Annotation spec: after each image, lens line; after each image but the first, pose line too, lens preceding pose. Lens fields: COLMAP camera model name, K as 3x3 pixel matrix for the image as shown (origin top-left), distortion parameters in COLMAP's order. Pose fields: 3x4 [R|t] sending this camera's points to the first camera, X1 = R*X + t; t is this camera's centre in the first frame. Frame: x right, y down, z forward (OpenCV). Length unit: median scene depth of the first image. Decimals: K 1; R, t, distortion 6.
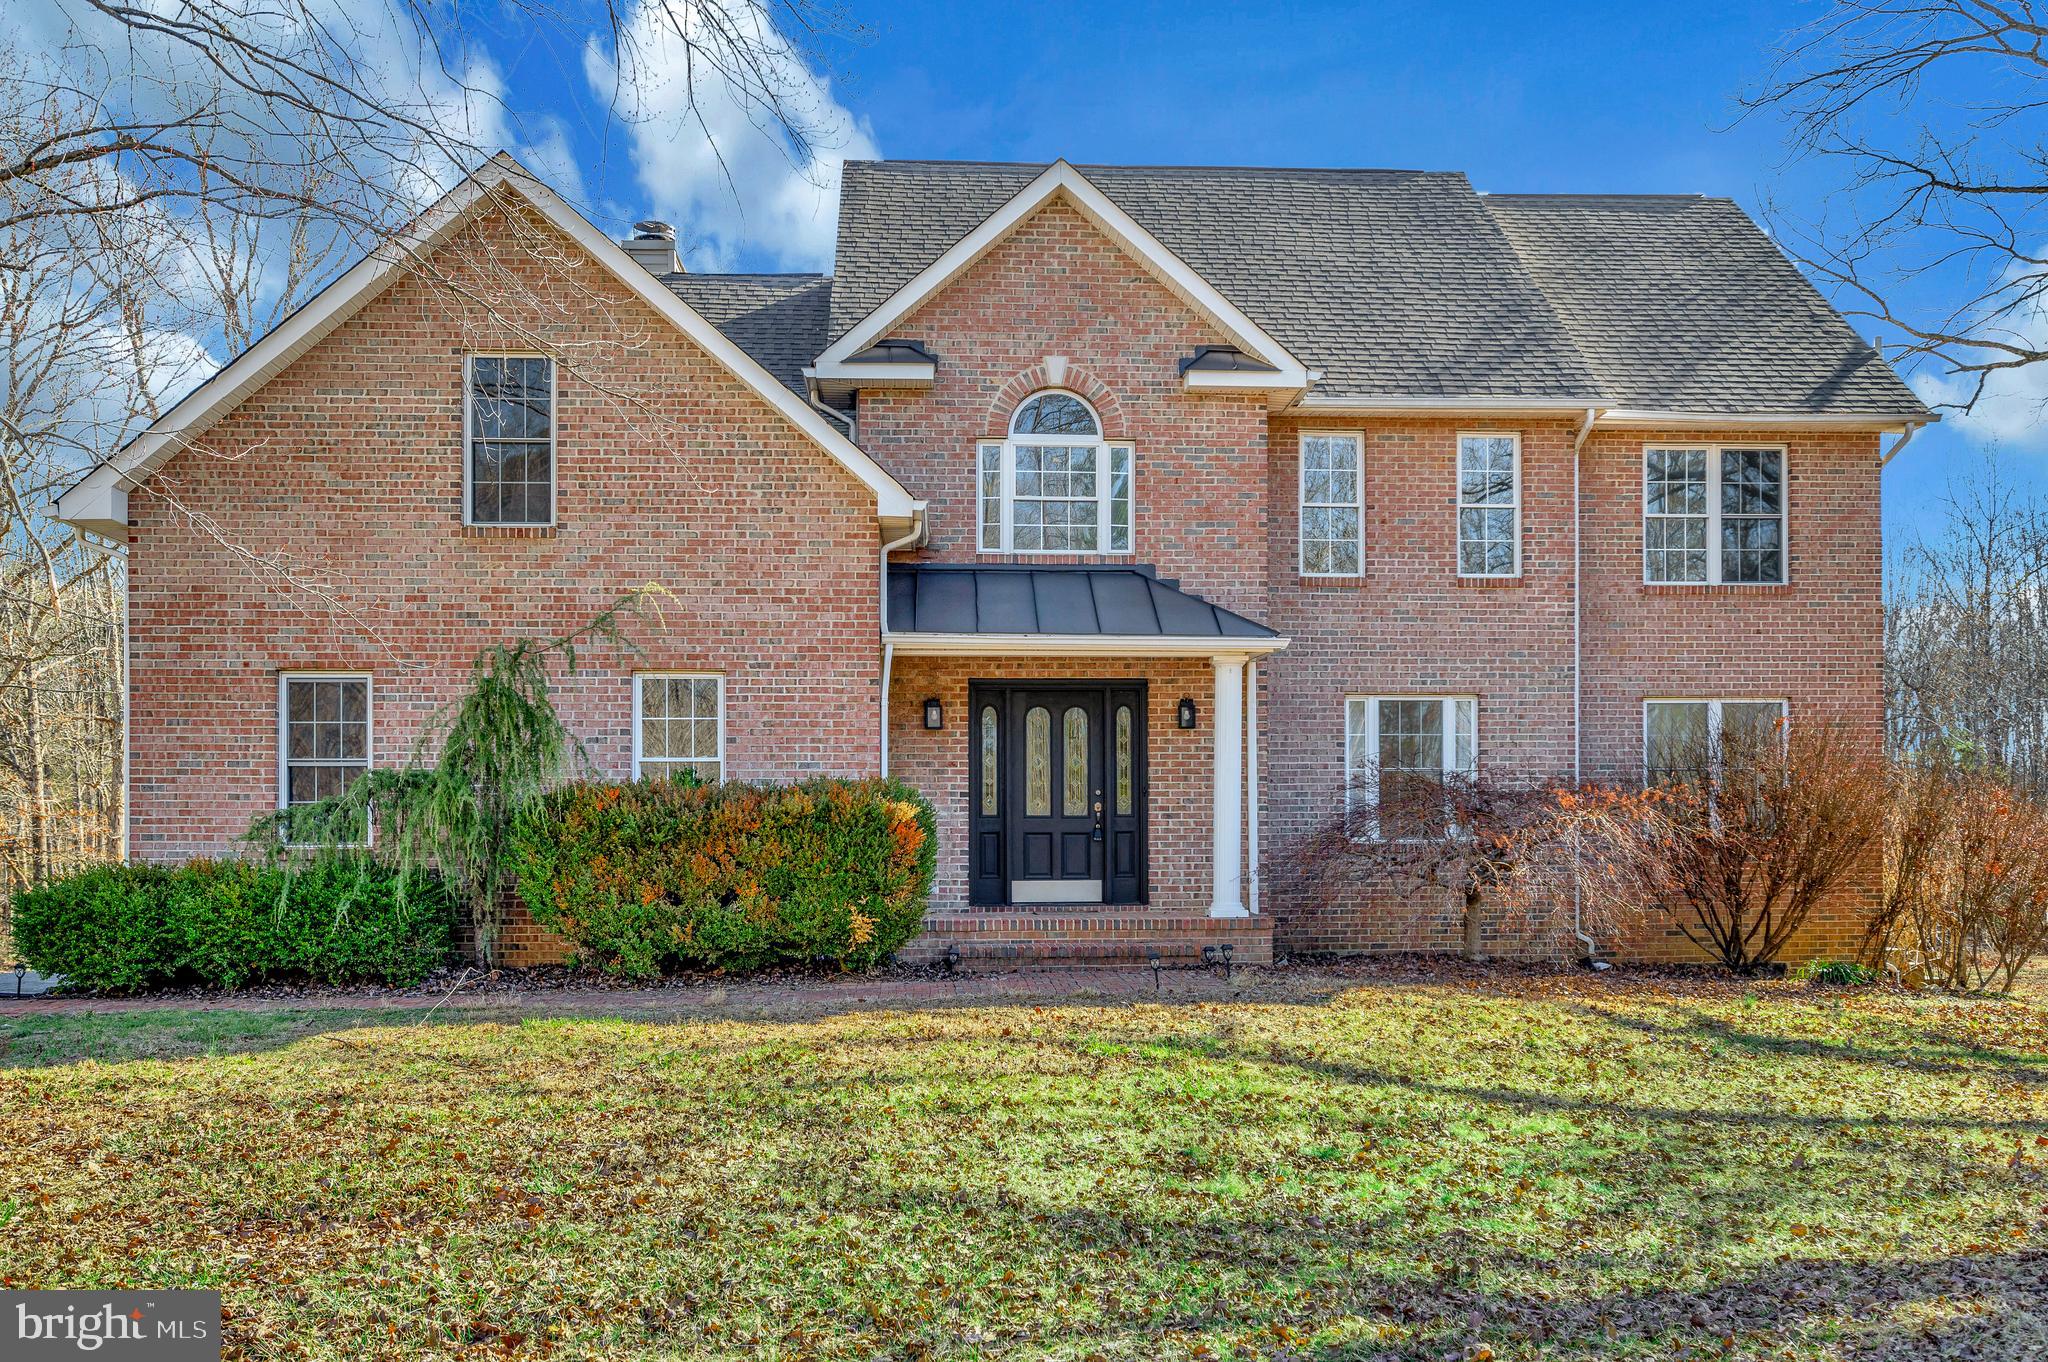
lens RADIAL K [[1823.4, 0, 1030.7], [0, 1823.4, 751.7], [0, 0, 1]] dist [-0.003704, 0.004383]
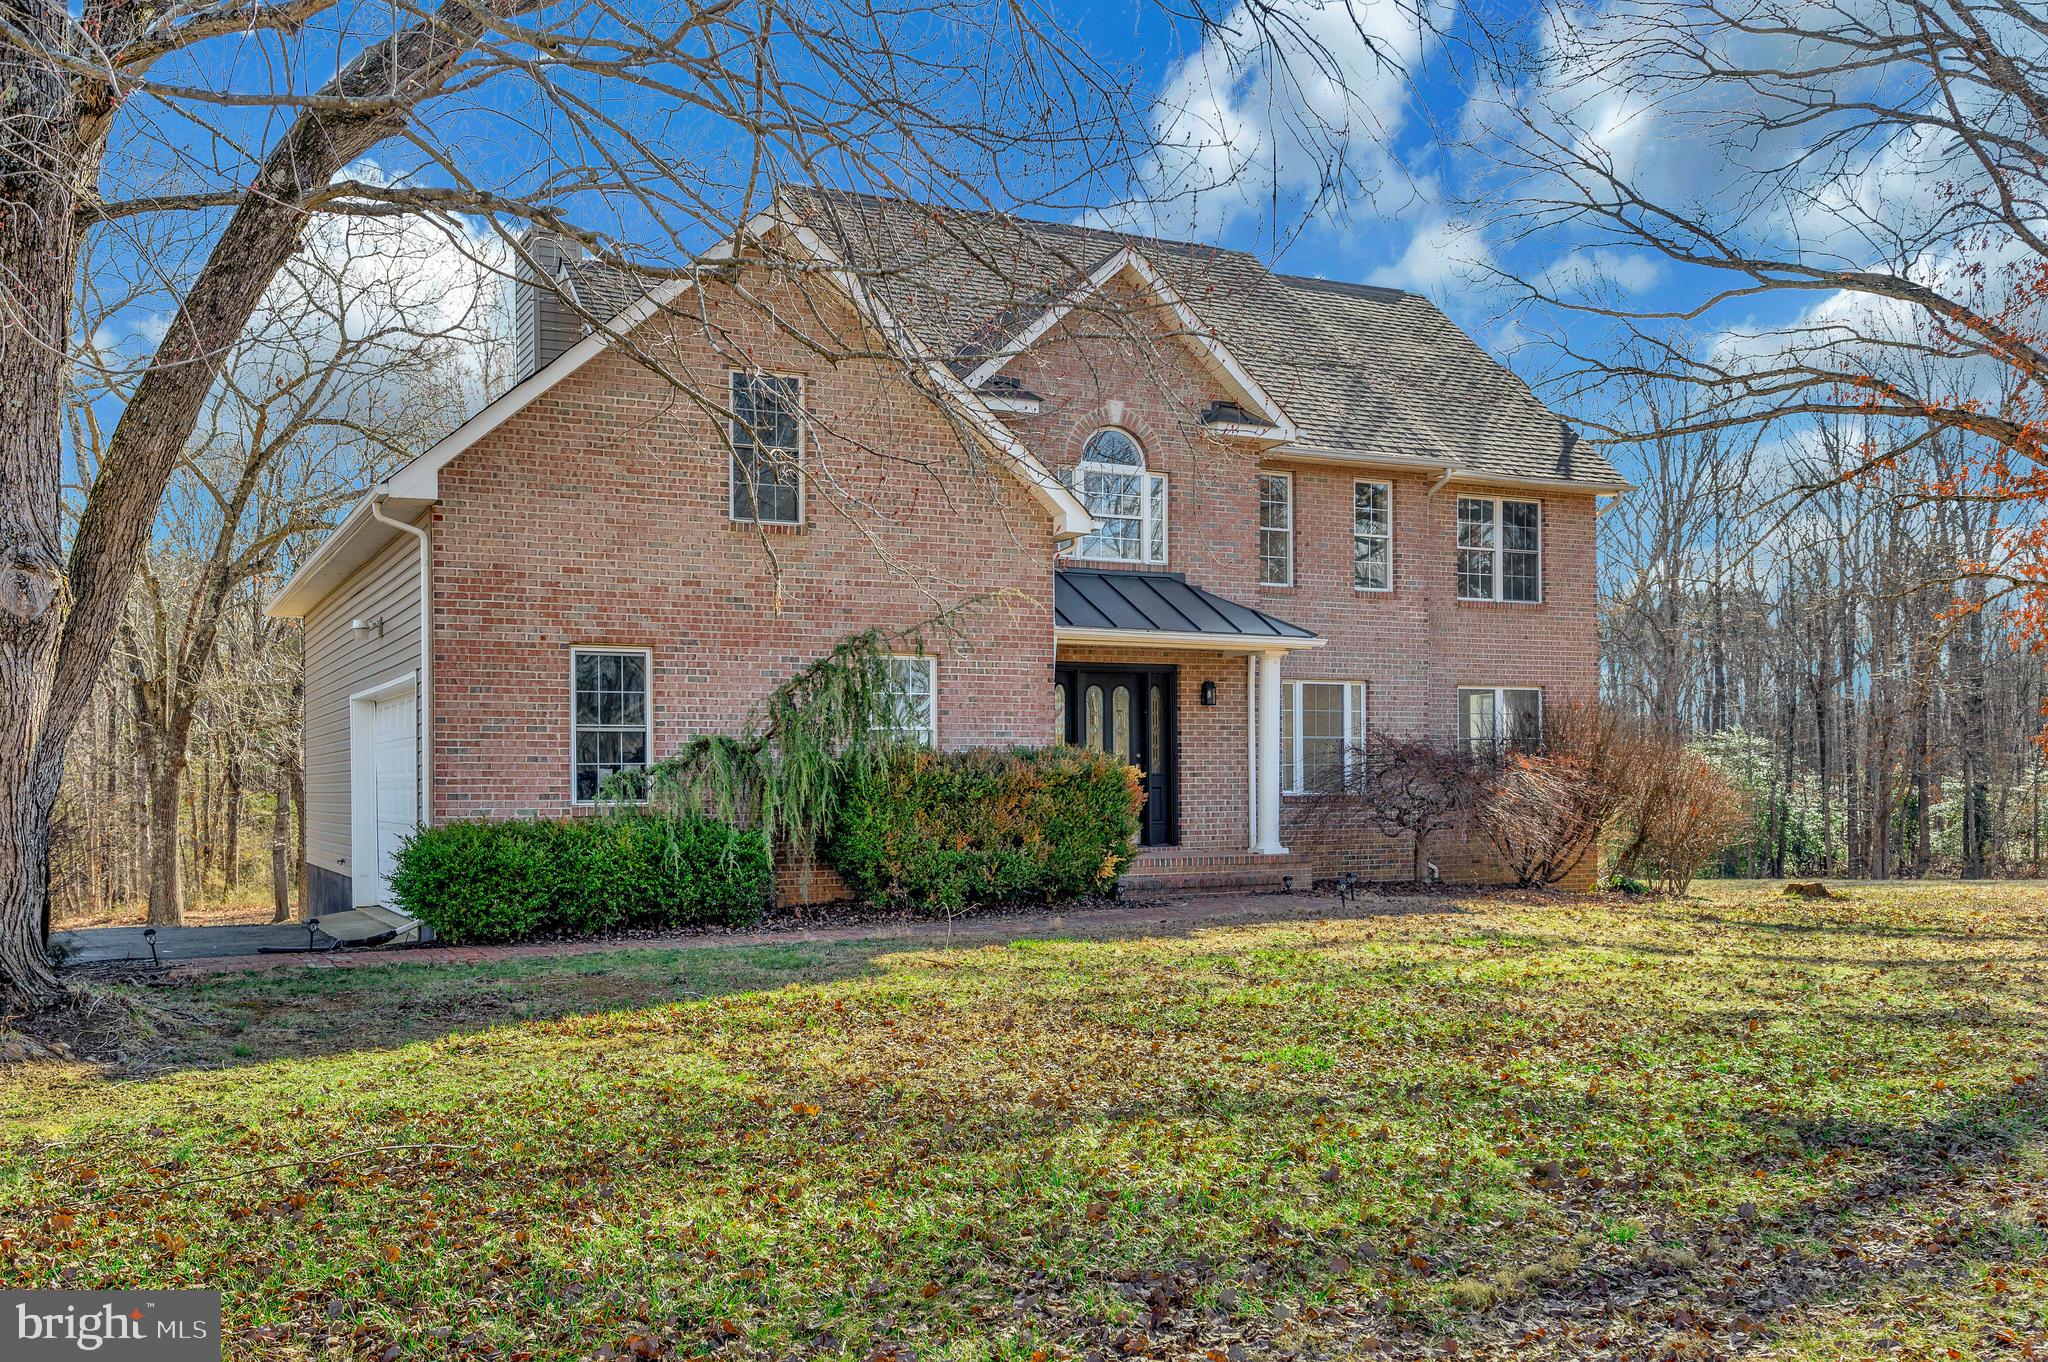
lens RADIAL K [[1823.1, 0, 1024.0], [0, 1823.1, 681.0], [0, 0, 1]] dist [-0.000387, 0.000804]
pose [[0.917844, 0.019945, 0.396441, -0.528817], [-0.015785, 0.999781, -0.013754, -0.010240], [-0.396628, 0.006366, 0.917957, -0.102581]]
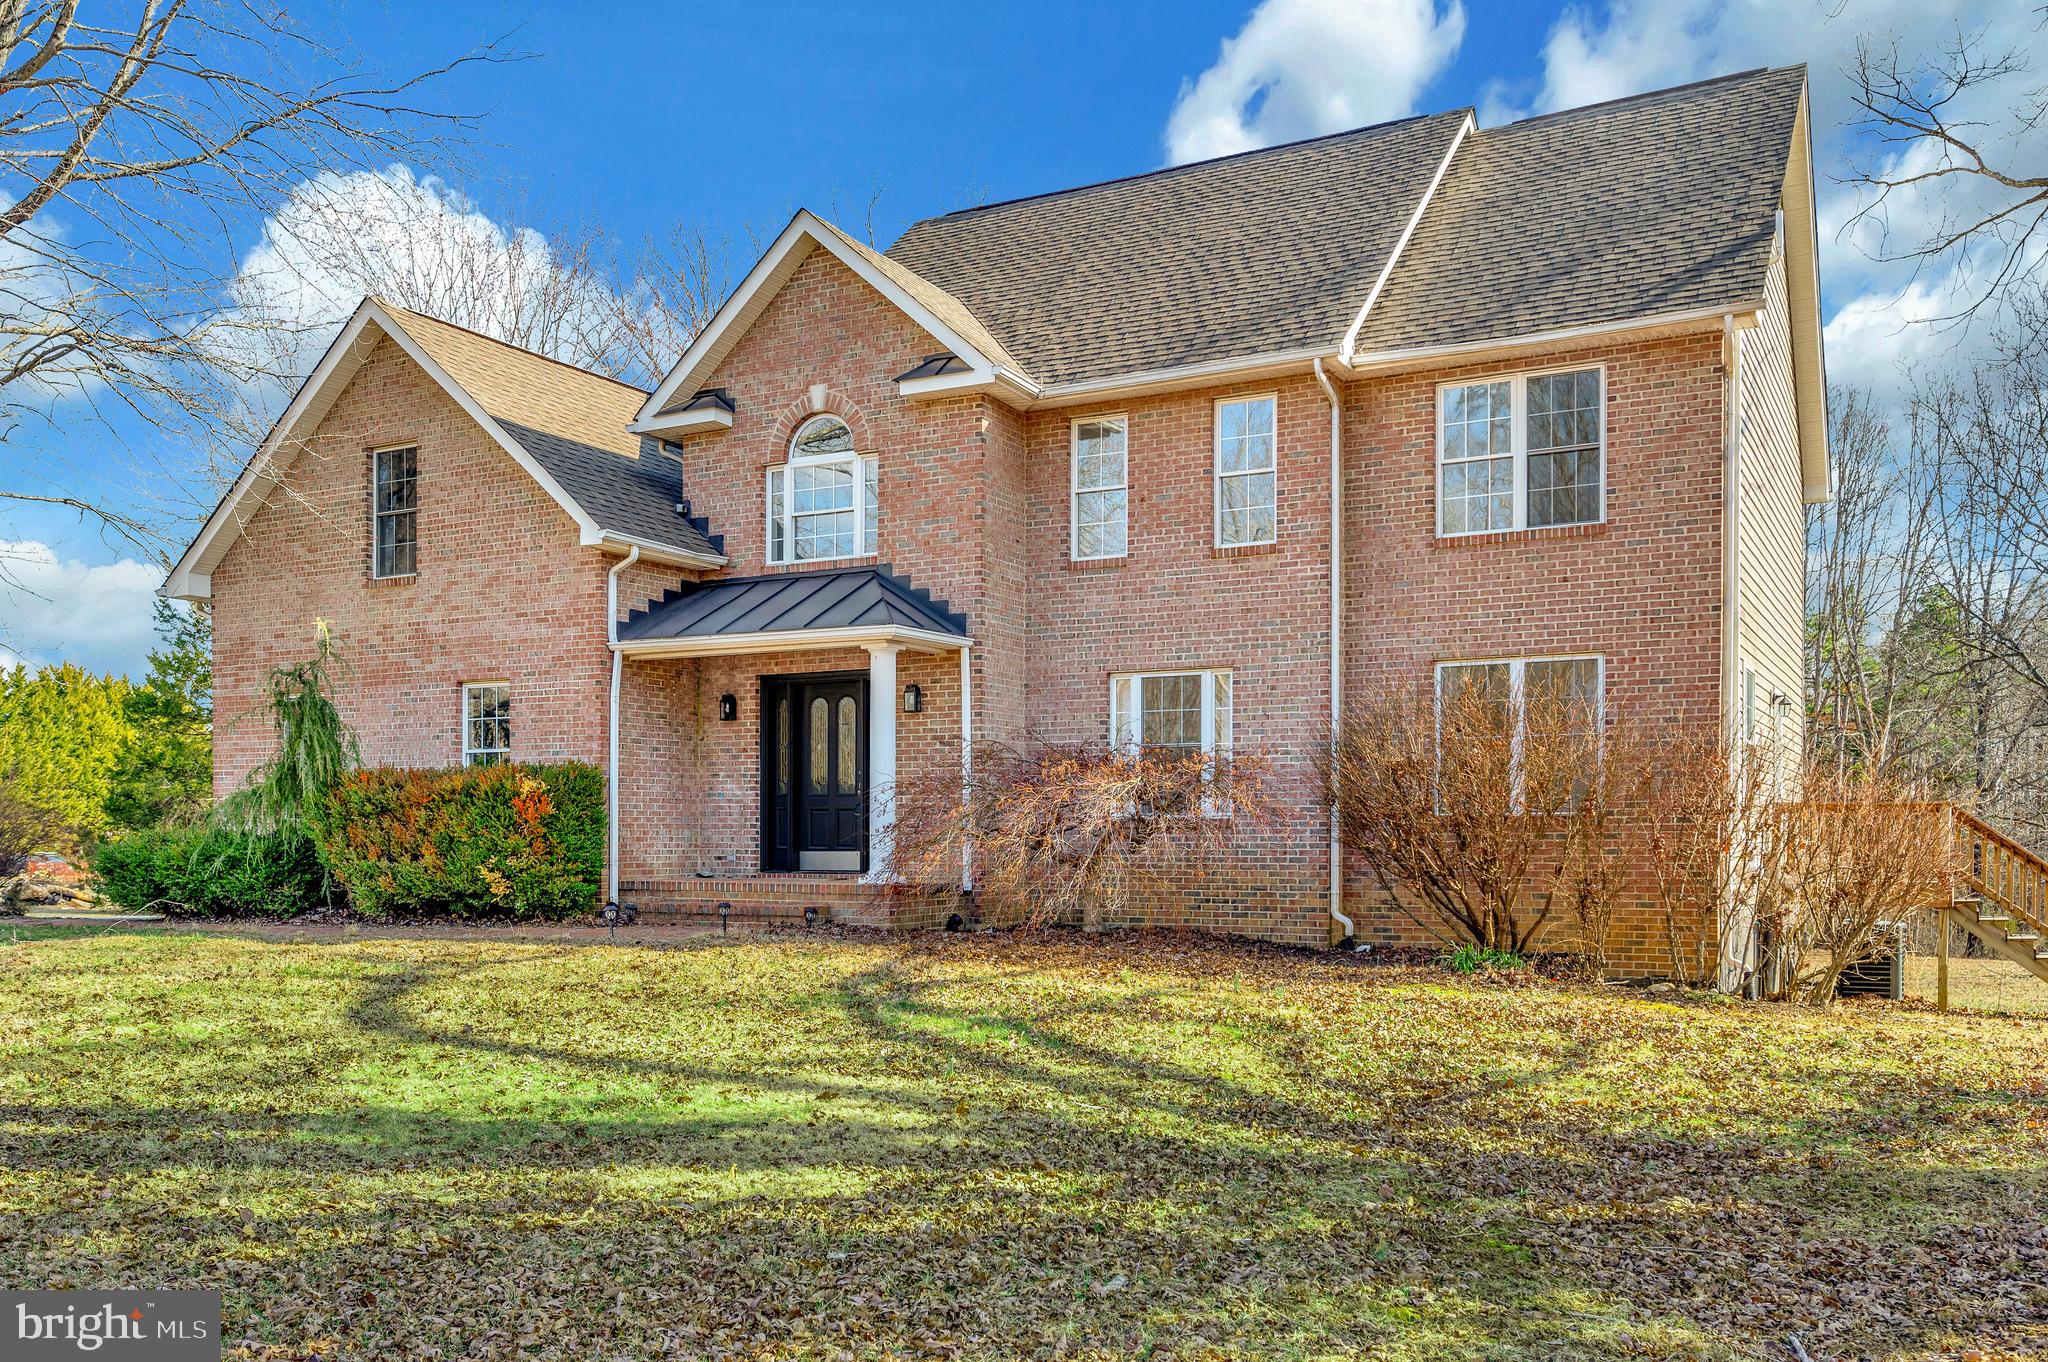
lens RADIAL K [[1684.0, 0, 1021.8], [0, 1684.0, 800.8], [0, 0, 1]] dist [-0.002828, -0.000985]
pose [[0.843984, -0.007457, -0.536316, 0.677370], [0.021234, 0.999584, 0.019516, 0.021814], [0.535948, -0.027859, 0.843791, 0.185441]]
